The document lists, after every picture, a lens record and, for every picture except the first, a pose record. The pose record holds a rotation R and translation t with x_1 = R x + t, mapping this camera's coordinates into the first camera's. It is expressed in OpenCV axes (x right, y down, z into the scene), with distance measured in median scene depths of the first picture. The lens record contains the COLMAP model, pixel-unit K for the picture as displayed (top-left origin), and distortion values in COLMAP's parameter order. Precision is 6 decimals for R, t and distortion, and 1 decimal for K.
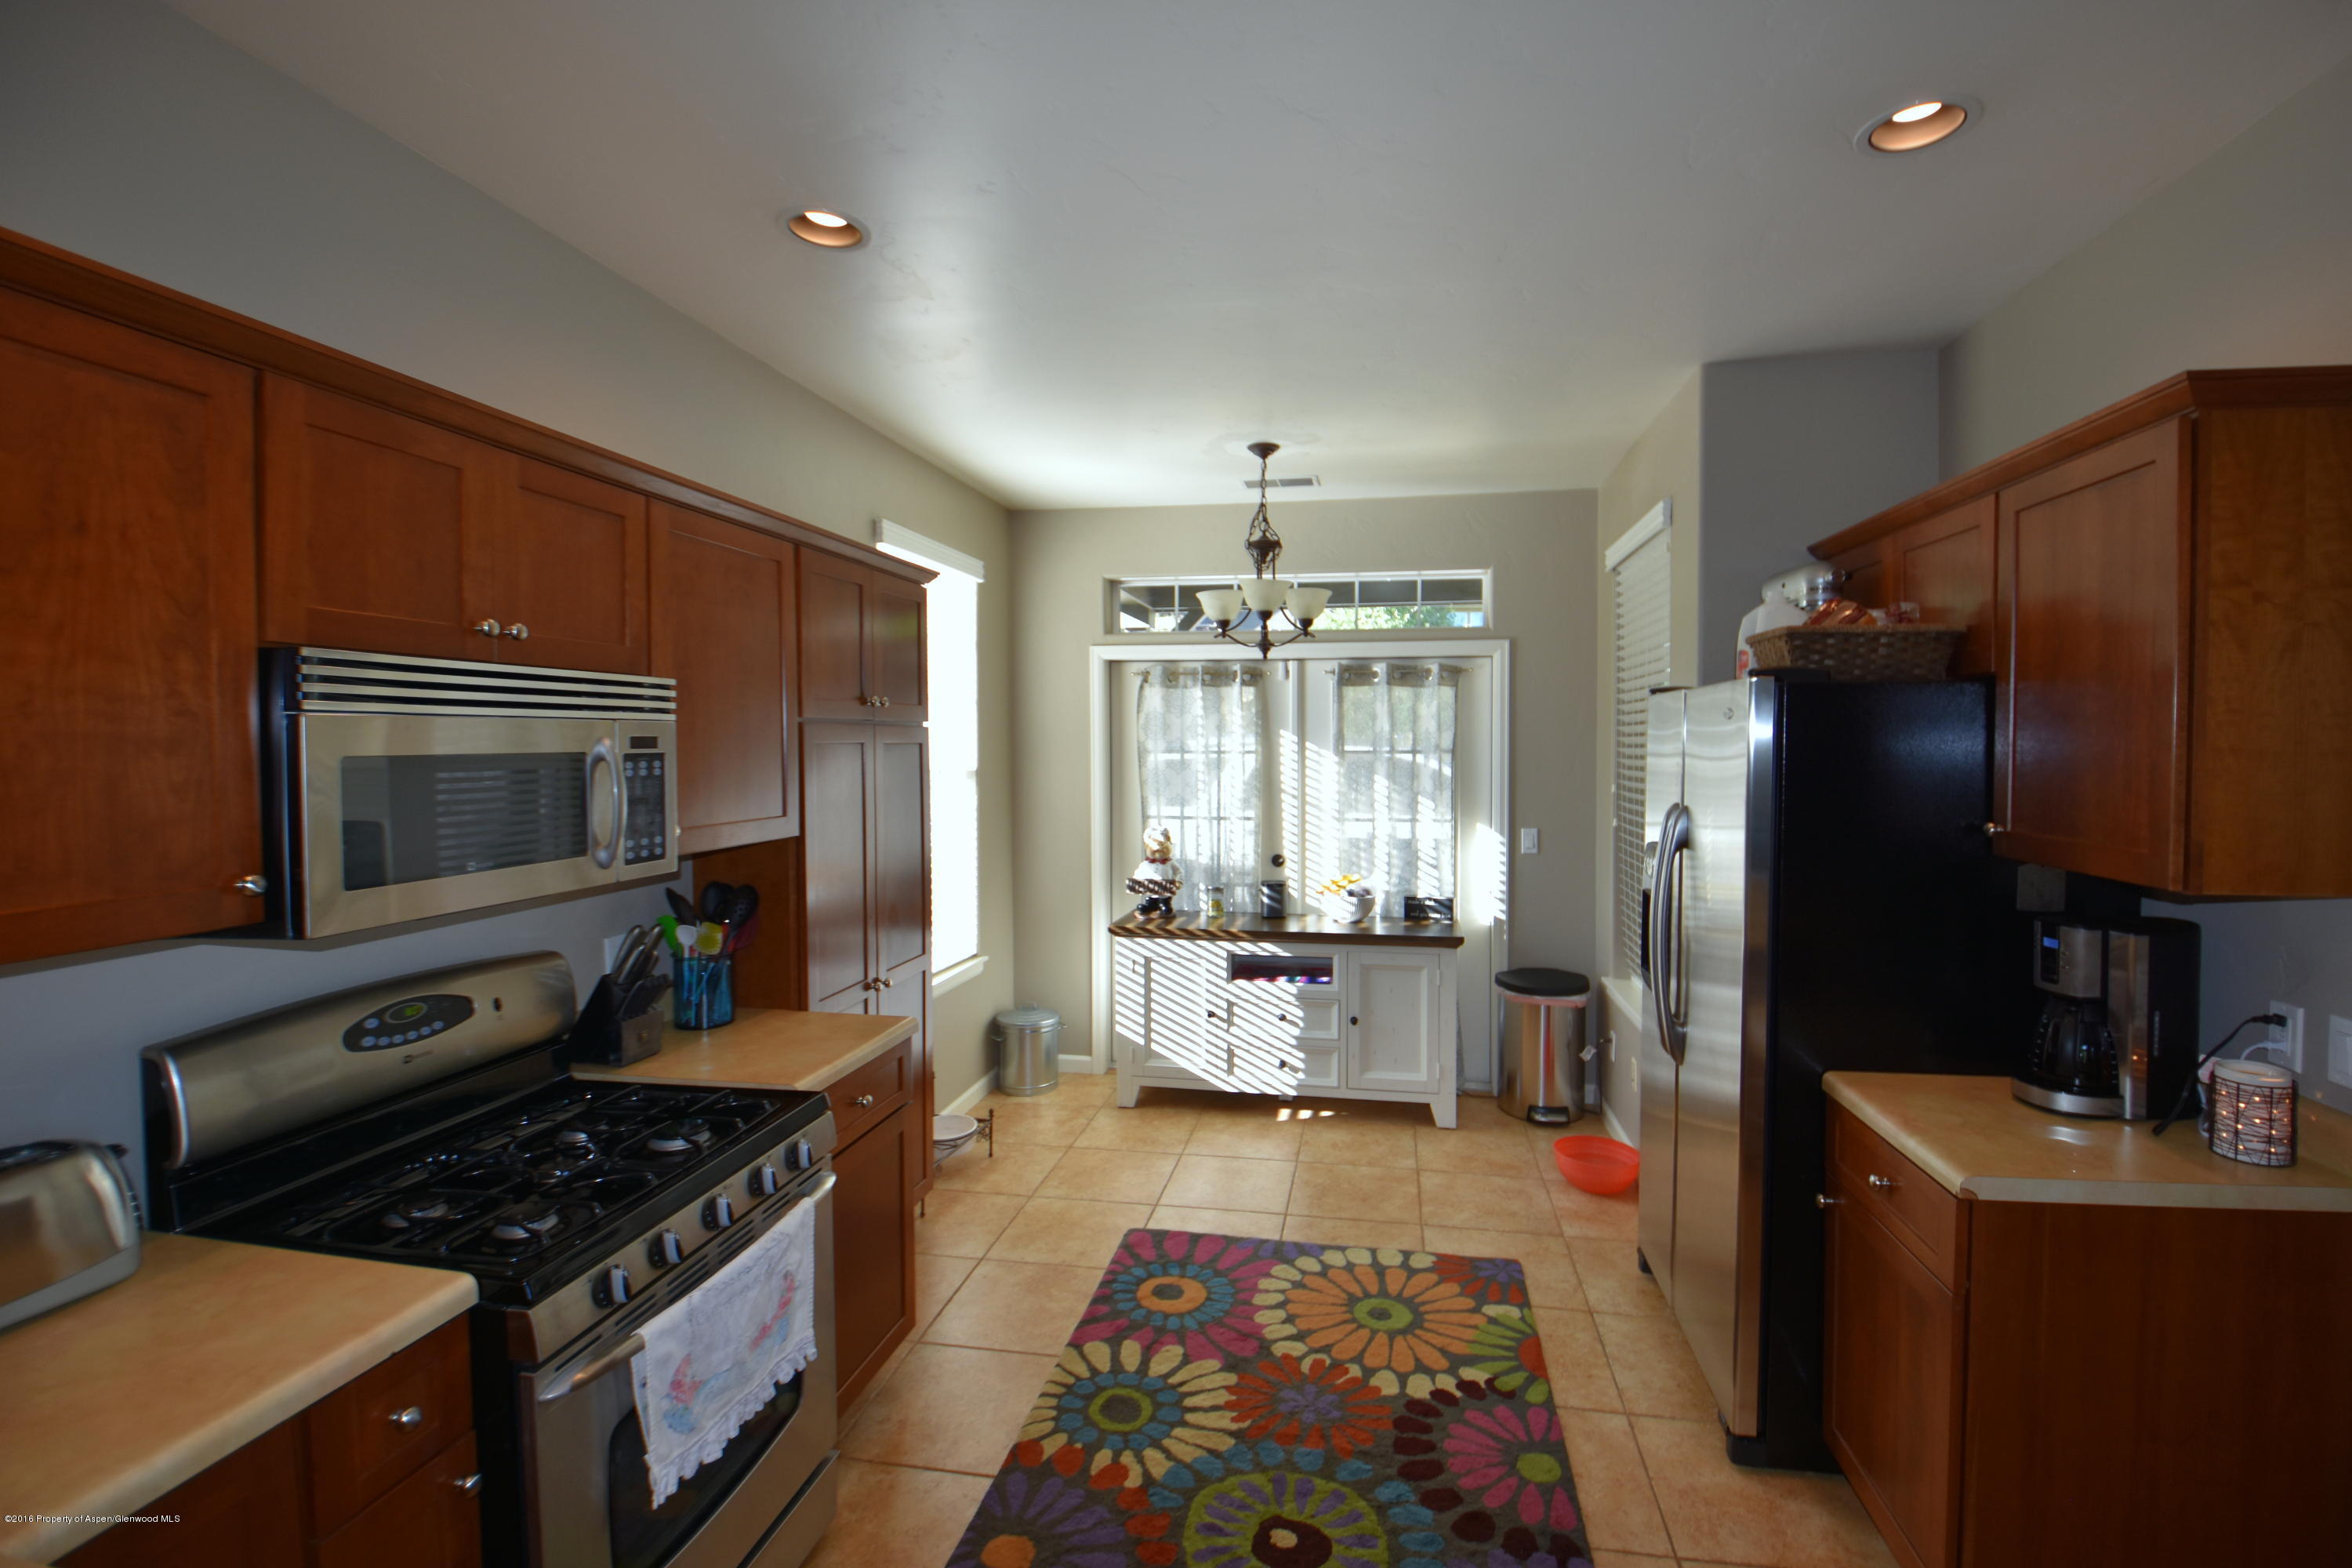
lens RADIAL K [[1033.8, 0, 1219.9], [0, 1033.8, 775.8], [0, 0, 1]] dist [0.016115, -0.020554]
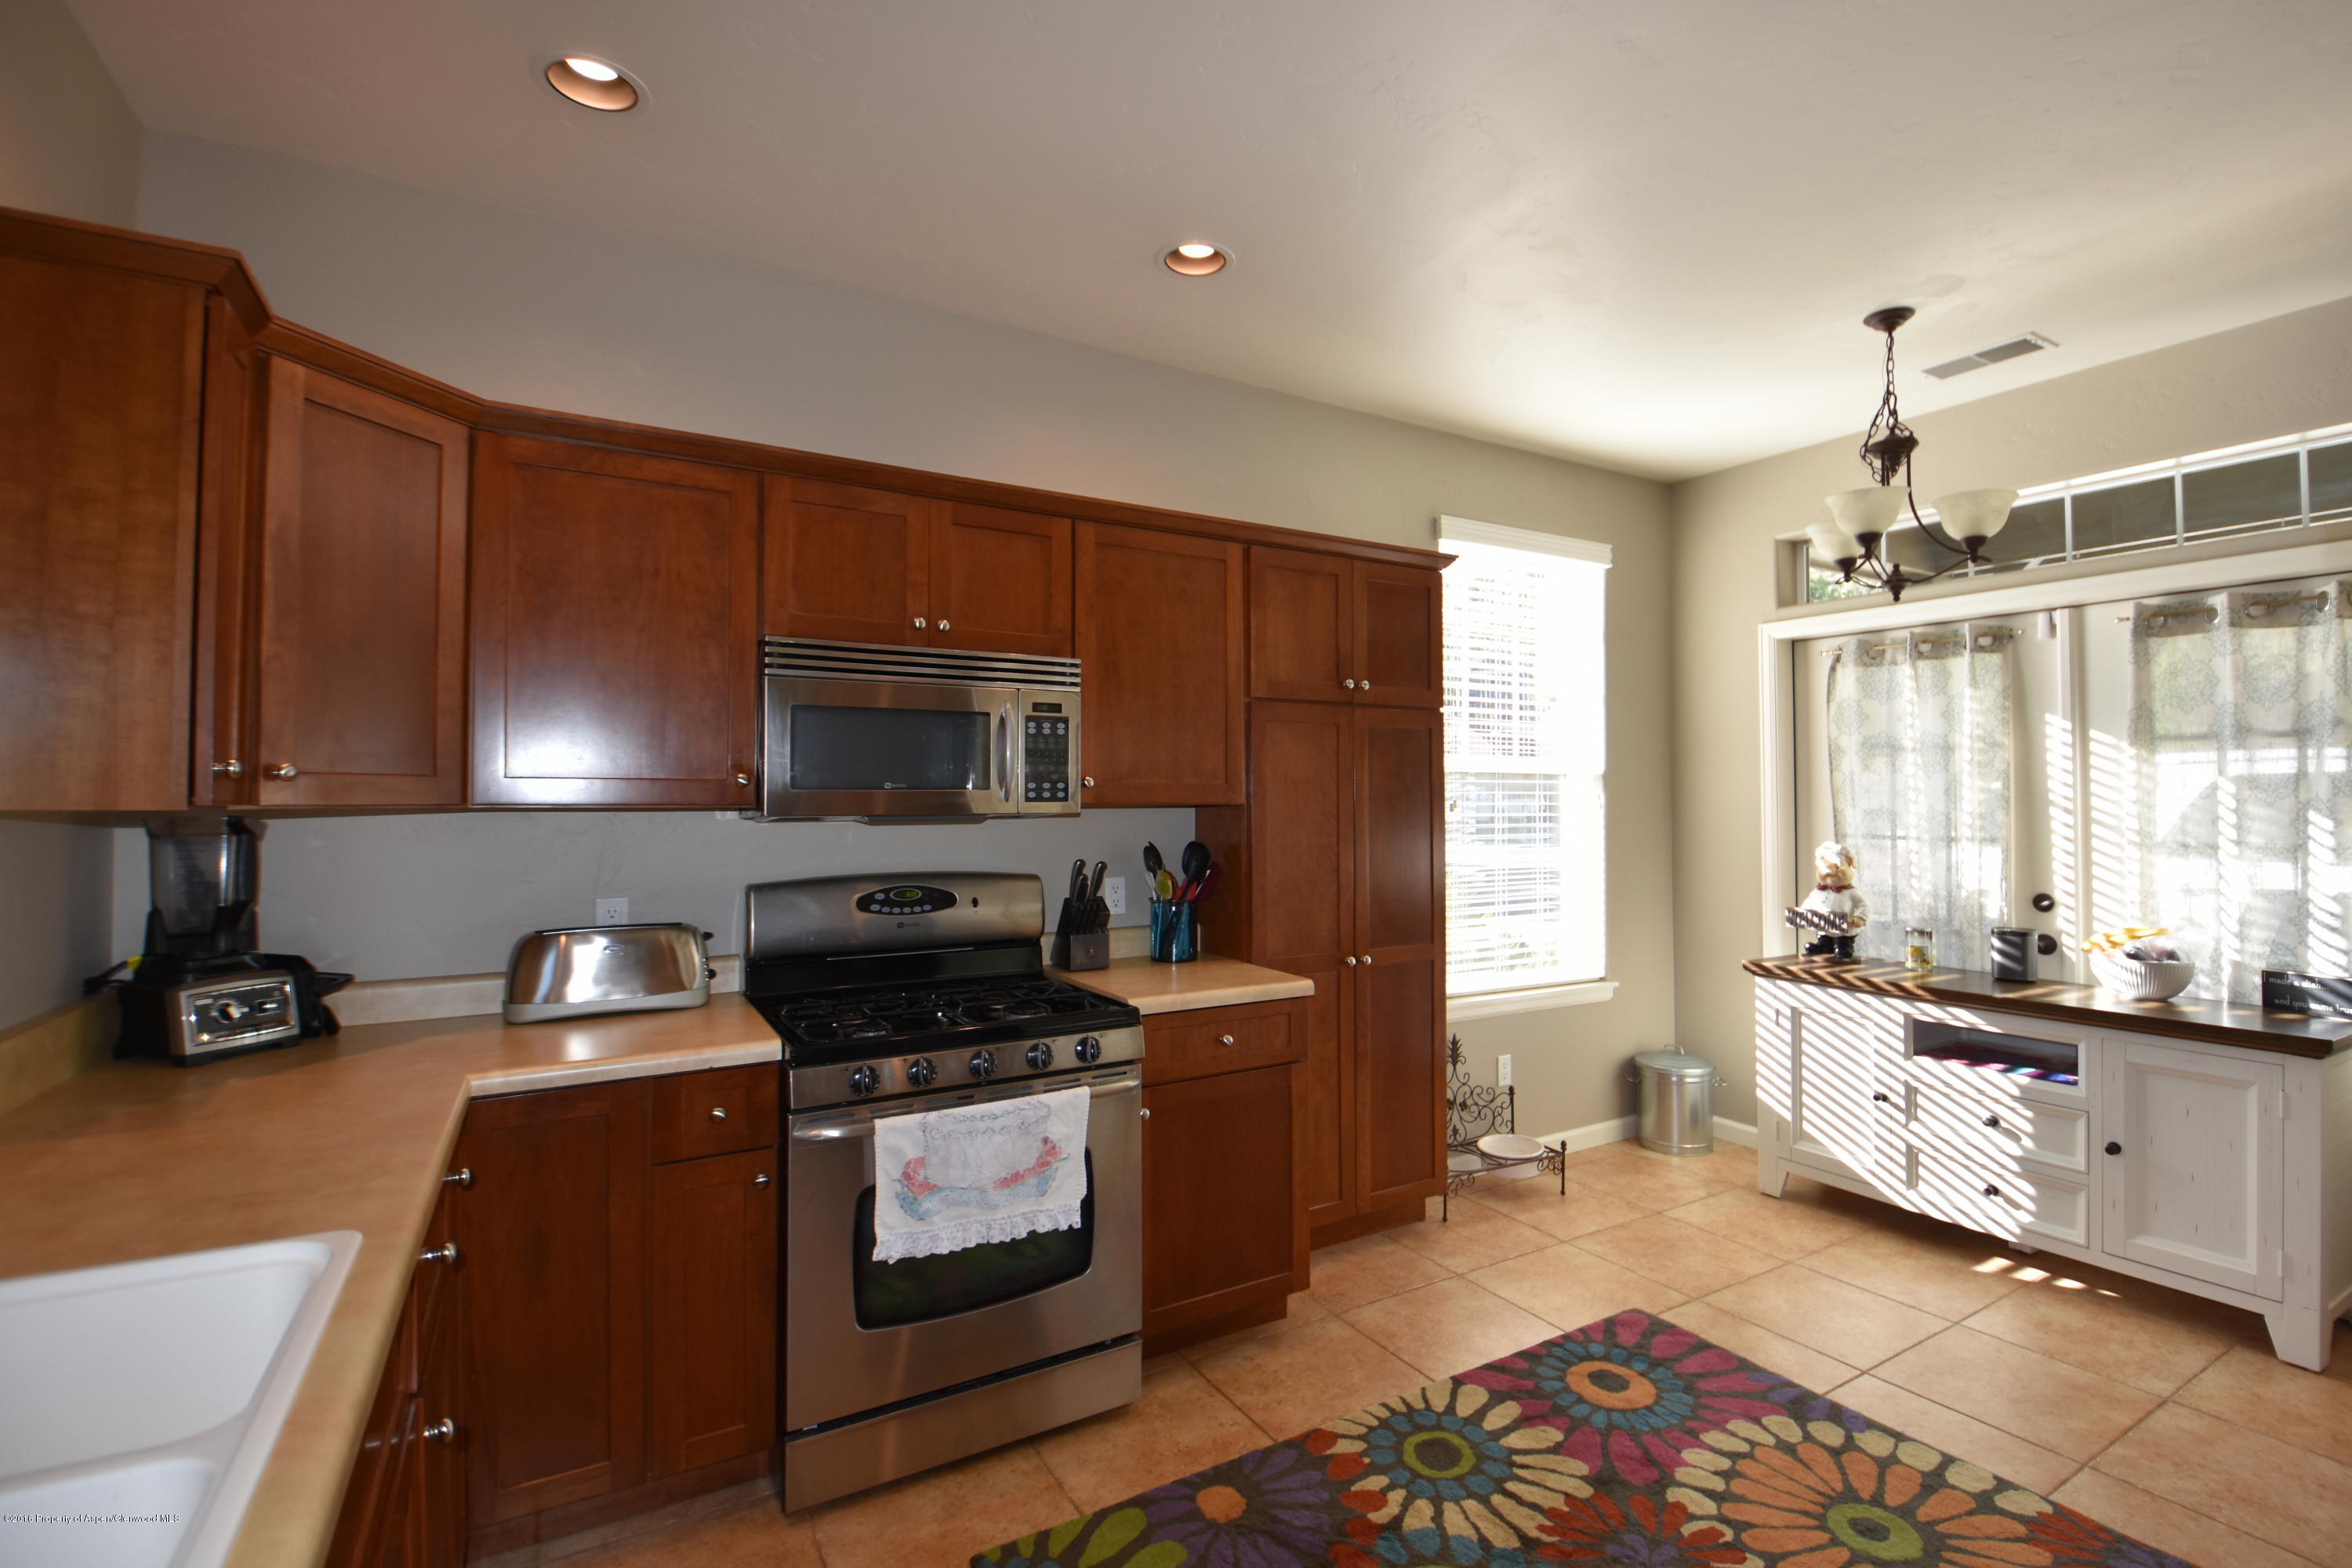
lens RADIAL K [[1074.8, 0, 1232.8], [0, 1074.8, 778.8], [0, 0, 1]] dist [0.033884, -0.033756]
pose [[0.661669, -0.013994, -0.749665, 0.286471], [-0.024488, 0.998889, -0.040260, 0.050030], [0.749396, 0.044997, 0.660592, 0.144129]]
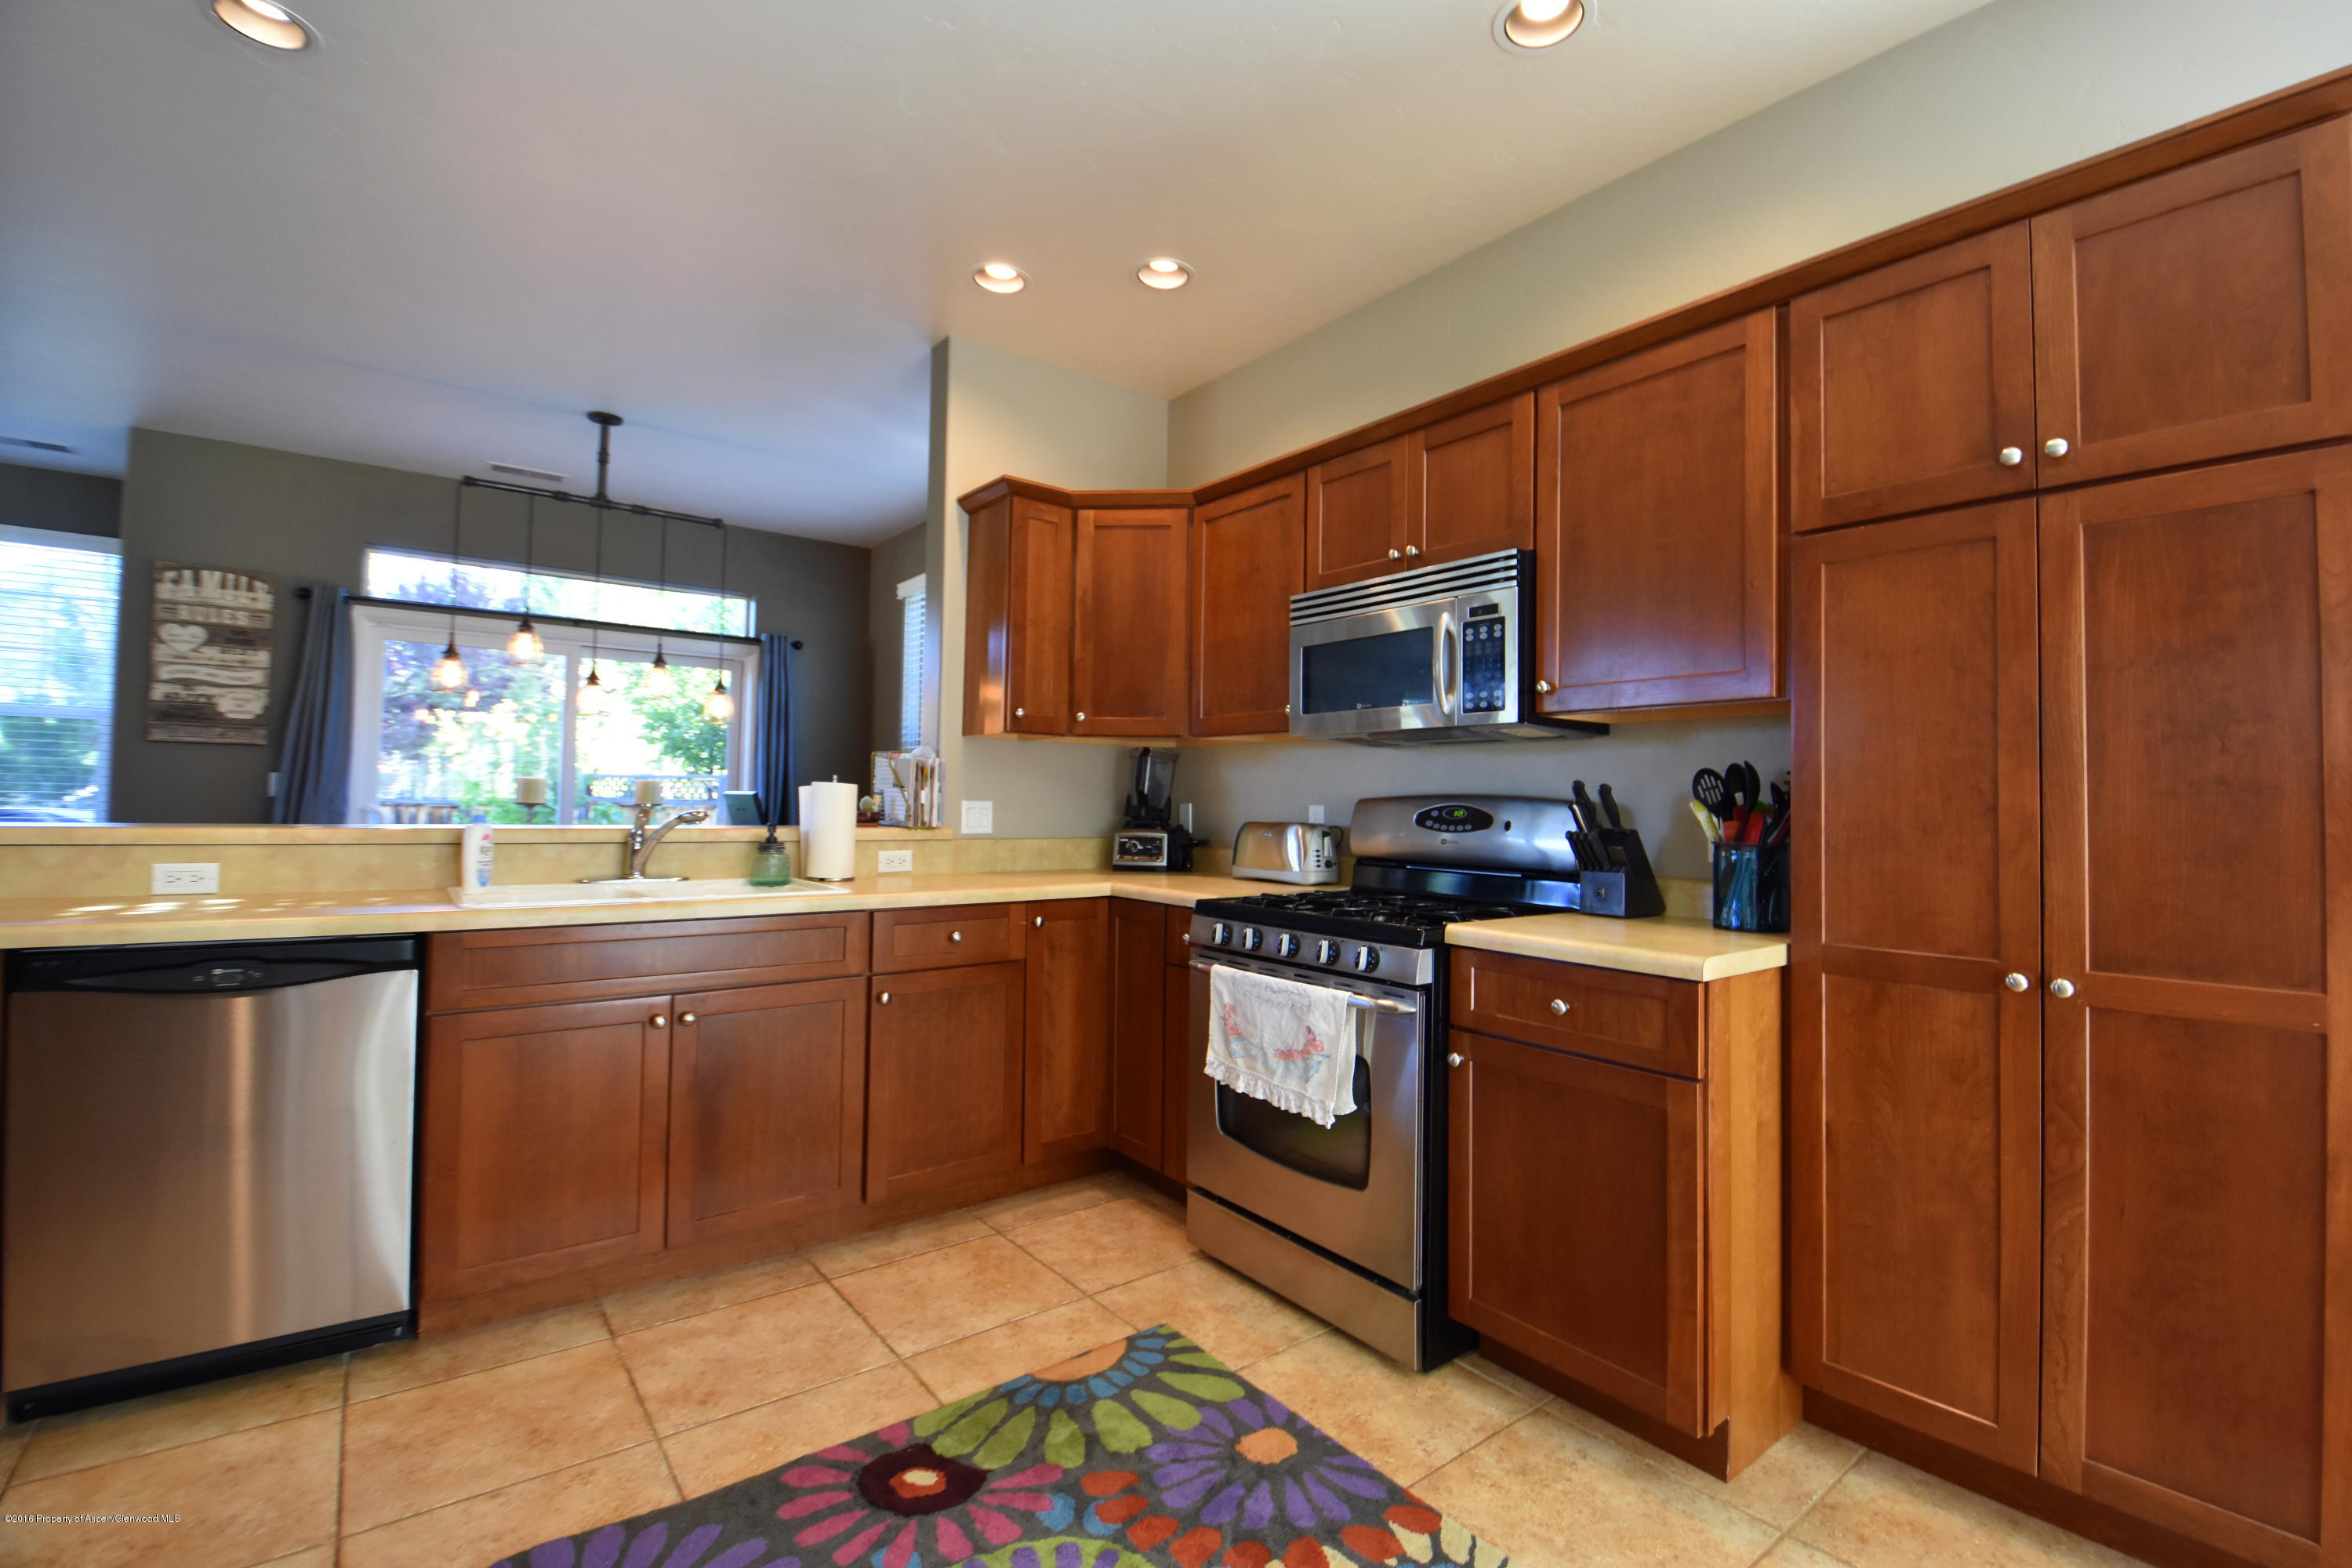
lens RADIAL K [[1033.8, 0, 1219.9], [0, 1033.8, 775.8], [0, 0, 1]] dist [0.016115, -0.020554]
pose [[-0.661881, -0.031756, -0.748936, 0.253083], [-0.041463, 0.999124, -0.005722, 0.085015], [0.748461, 0.027266, -0.662618, 0.757048]]
